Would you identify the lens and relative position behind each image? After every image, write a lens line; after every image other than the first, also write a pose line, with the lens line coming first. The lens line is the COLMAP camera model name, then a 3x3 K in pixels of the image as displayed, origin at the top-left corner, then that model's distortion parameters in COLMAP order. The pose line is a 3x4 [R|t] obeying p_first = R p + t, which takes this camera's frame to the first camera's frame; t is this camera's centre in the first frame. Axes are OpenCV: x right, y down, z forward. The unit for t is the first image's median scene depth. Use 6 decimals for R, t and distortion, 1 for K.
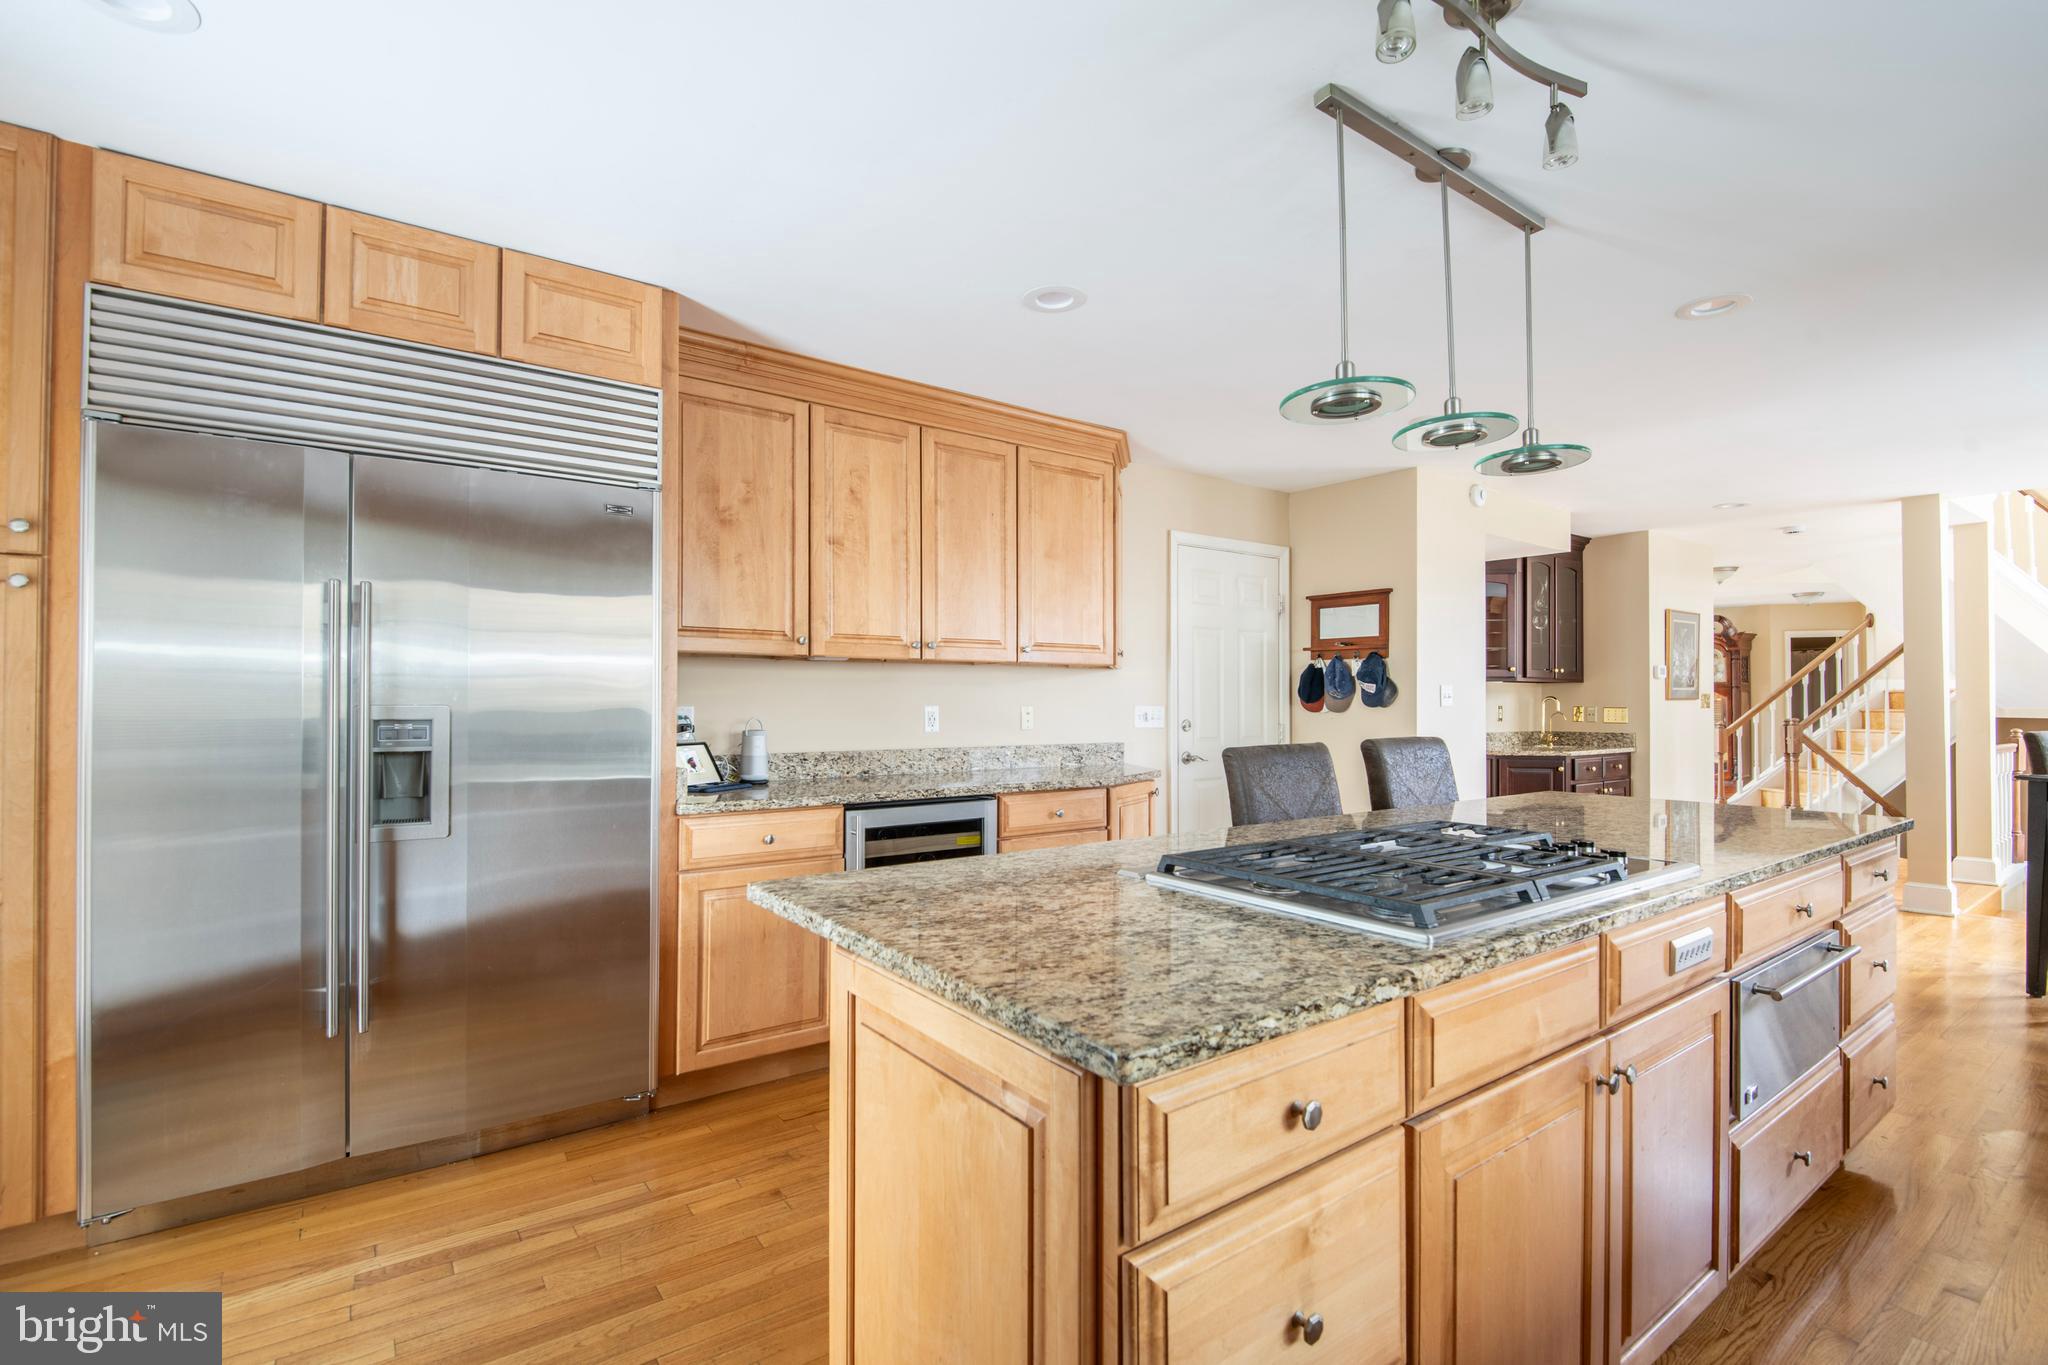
lens RADIAL K [[943.3, 0, 1016.8], [0, 943.3, 686.9], [0, 0, 1]] dist [0.003146, 0.000431]
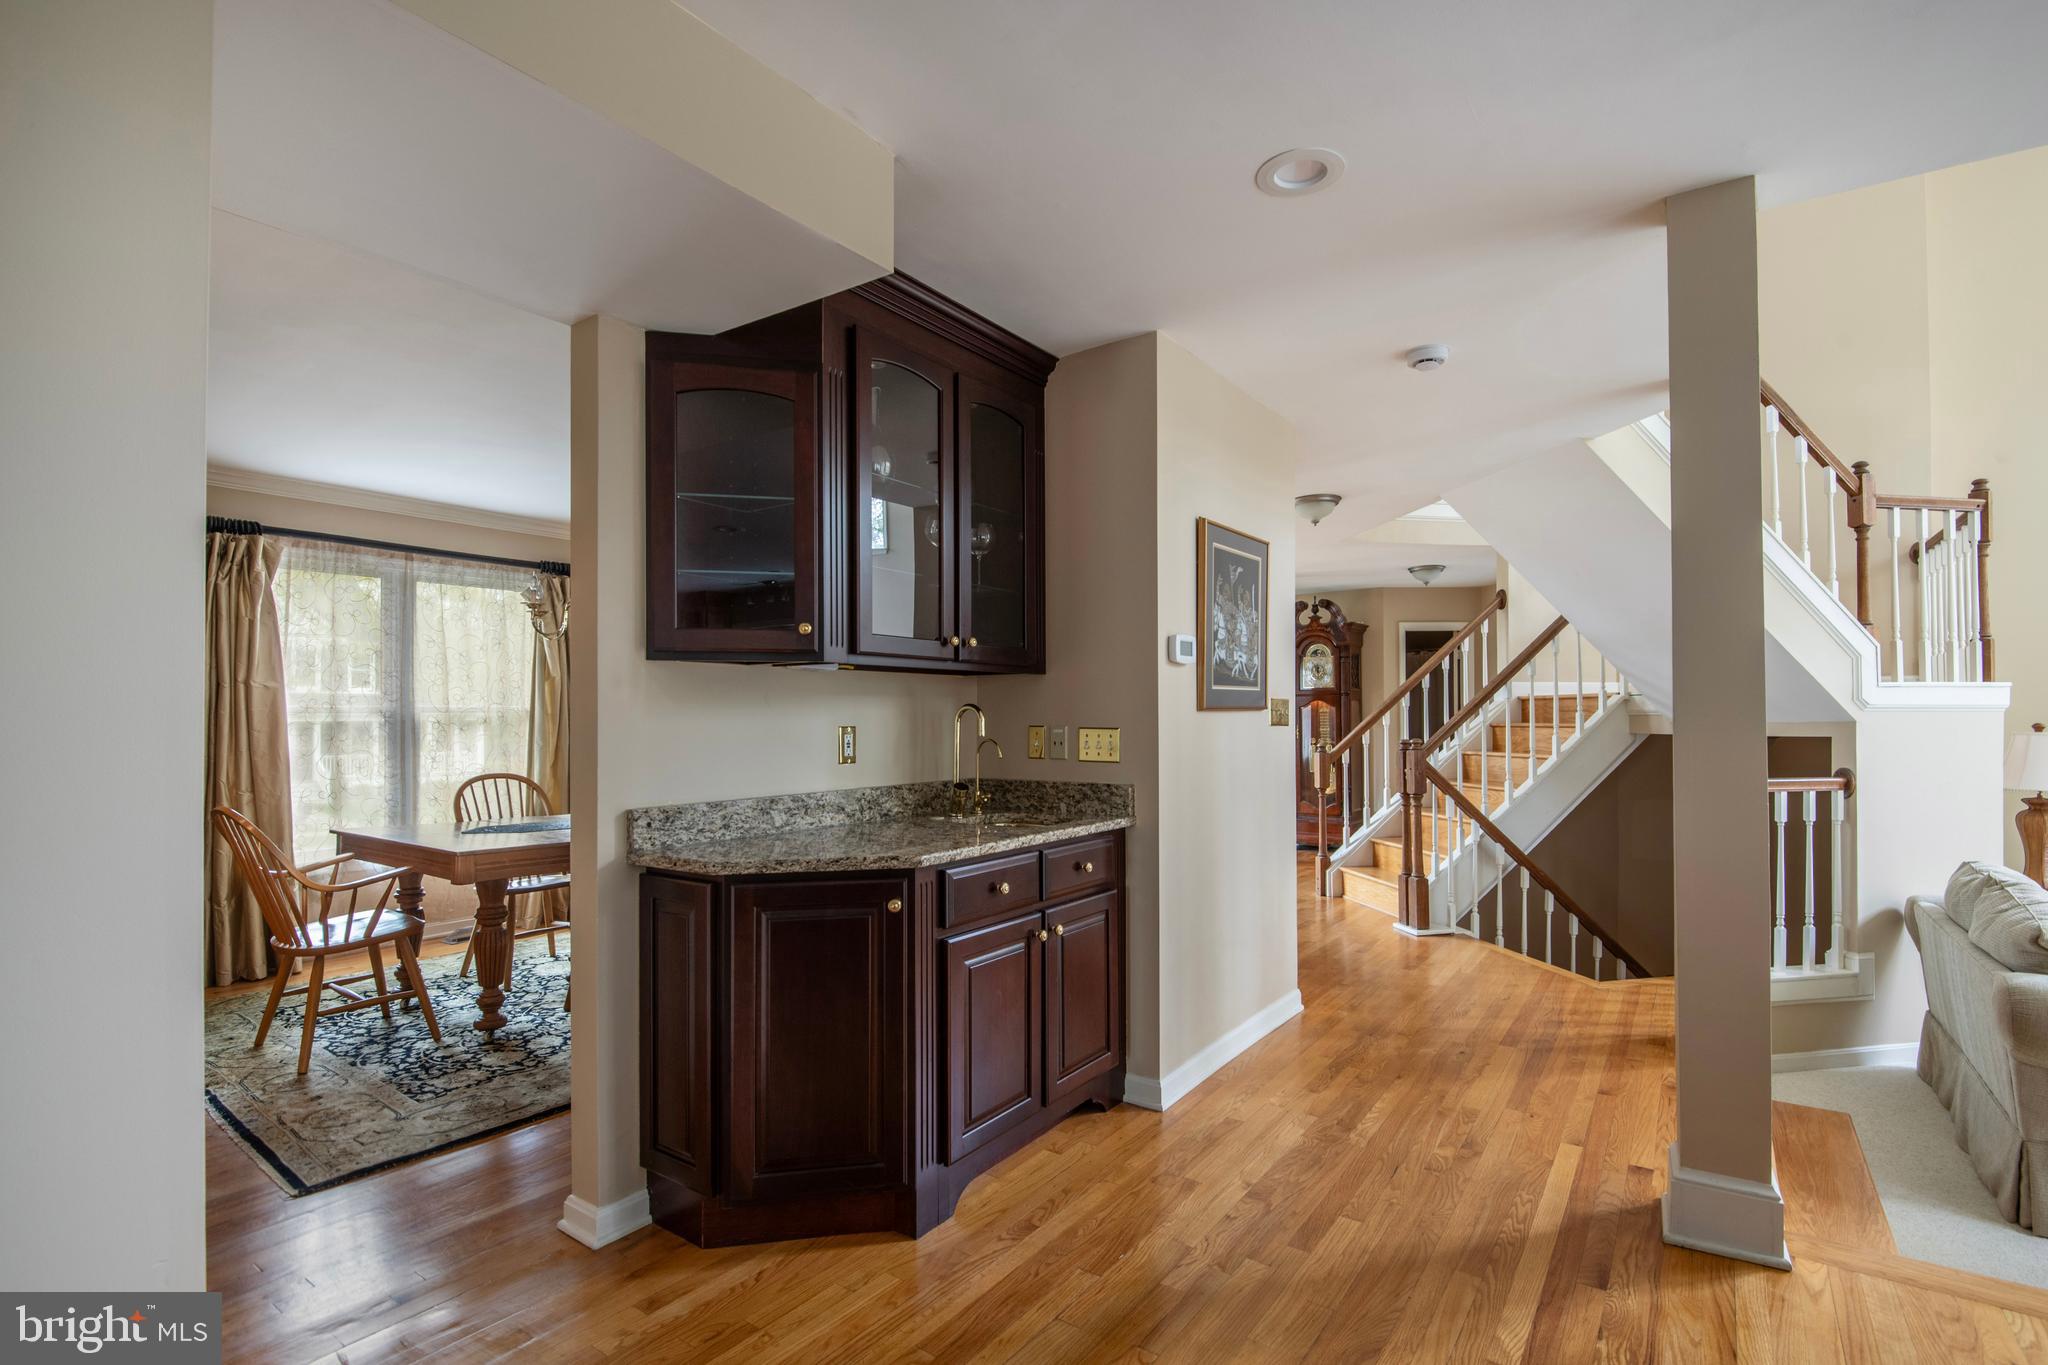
lens RADIAL K [[969.1, 0, 1022.8], [0, 969.1, 706.2], [0, 0, 1]] dist [0.088828, -0.000160]
pose [[0.948864, -0.003877, 0.315662, 0.355093], [0.002213, 0.999982, 0.005627, 0.006701], [-0.315678, -0.004640, 0.948855, 0.446086]]
